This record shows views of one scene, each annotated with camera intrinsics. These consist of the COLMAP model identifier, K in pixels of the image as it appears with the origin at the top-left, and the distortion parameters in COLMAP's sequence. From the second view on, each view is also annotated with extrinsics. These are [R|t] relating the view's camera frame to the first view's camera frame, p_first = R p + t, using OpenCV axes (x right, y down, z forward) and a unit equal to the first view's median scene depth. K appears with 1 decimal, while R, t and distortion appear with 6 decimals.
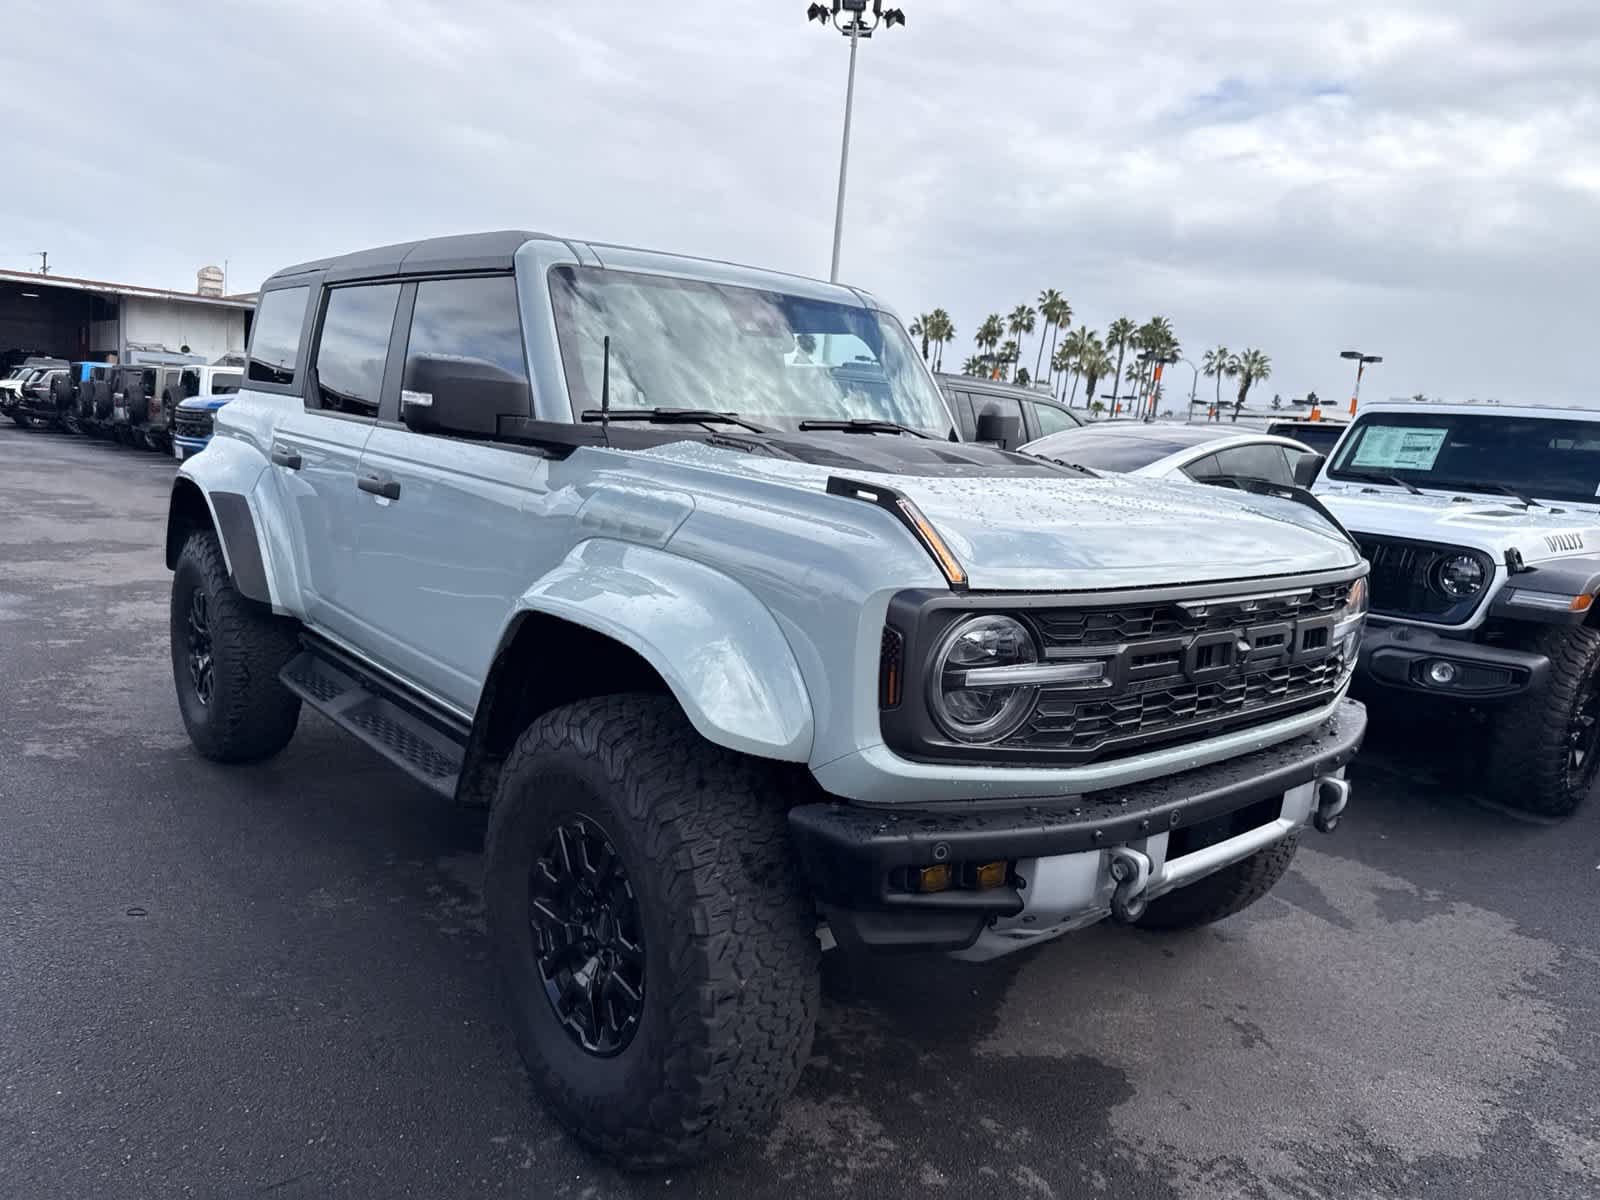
lens RADIAL K [[1124.7, 0, 811.4], [0, 1124.7, 601.3], [0, 0, 1]] dist [0.059404, -0.066247]
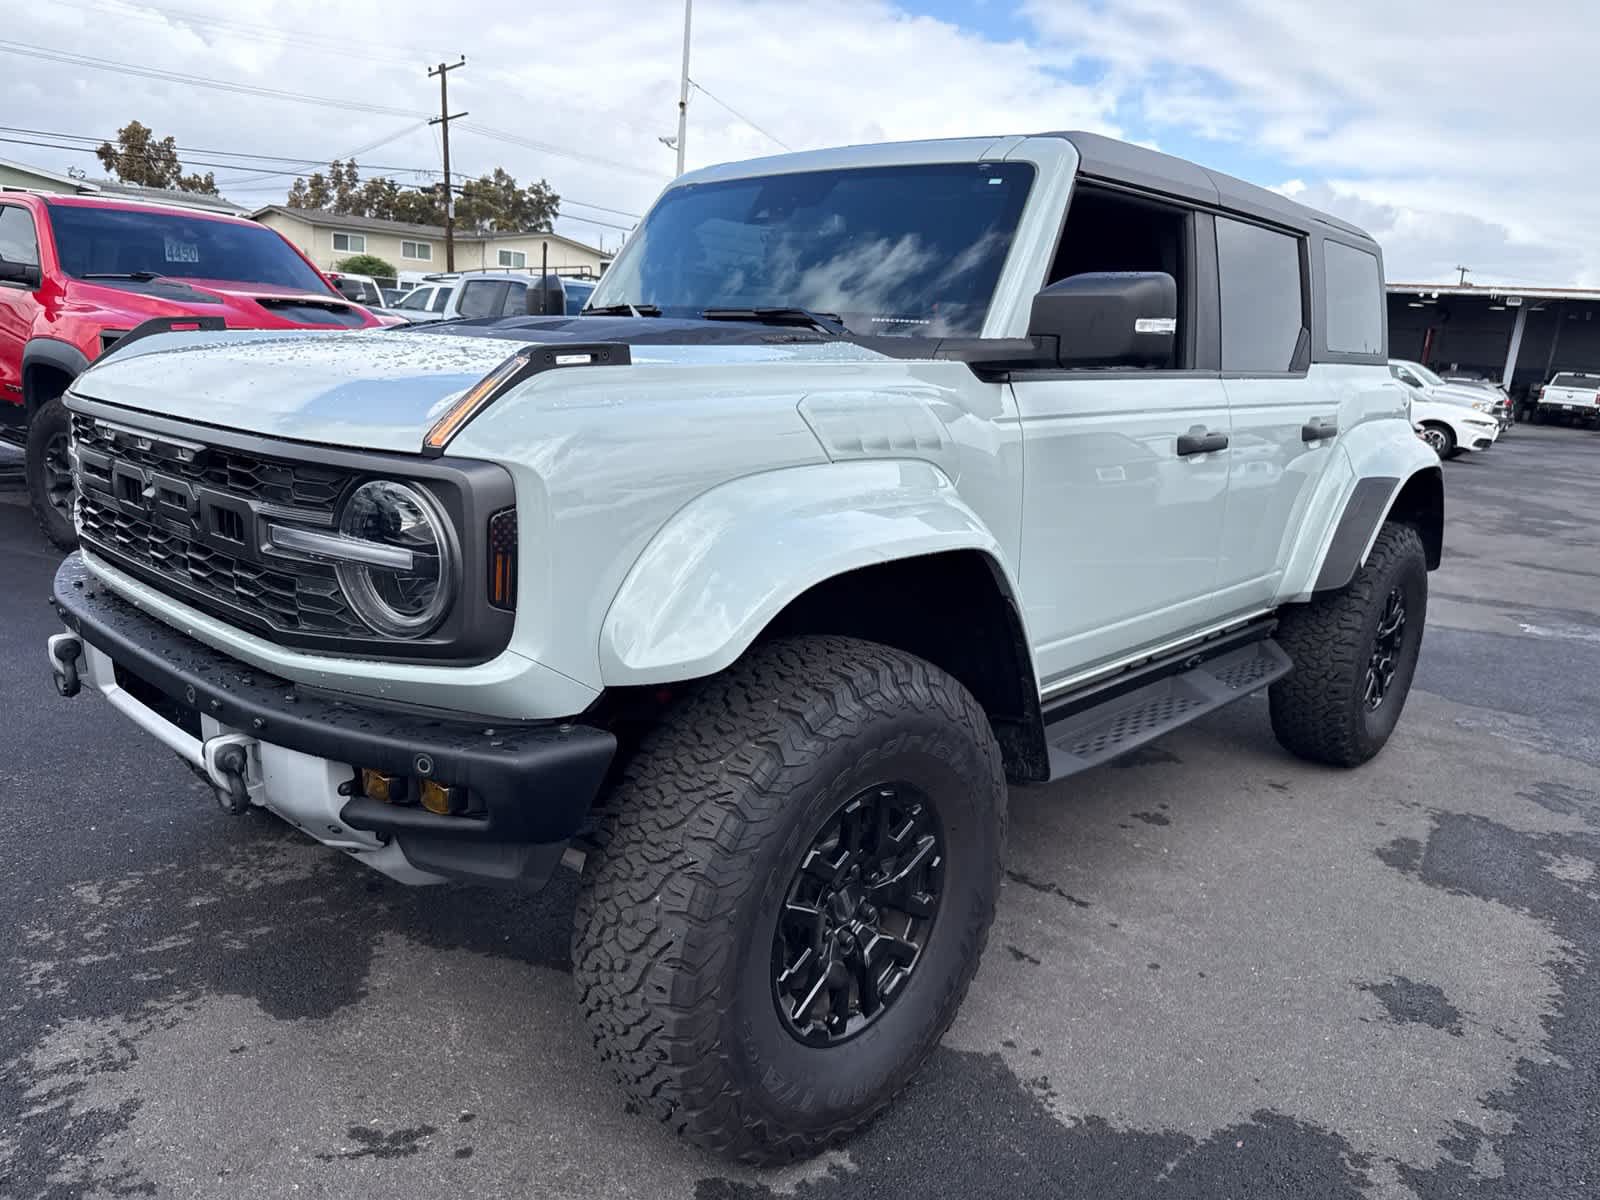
lens RADIAL K [[1134.6, 0, 815.0], [0, 1134.6, 602.2], [0, 0, 1]] dist [0.008006, -0.007550]
pose [[0.128988, 0.164316, -0.977938, 1.165997], [-0.210838, 0.968173, 0.134866, -0.091904], [0.968973, 0.188790, 0.159526, 1.217020]]
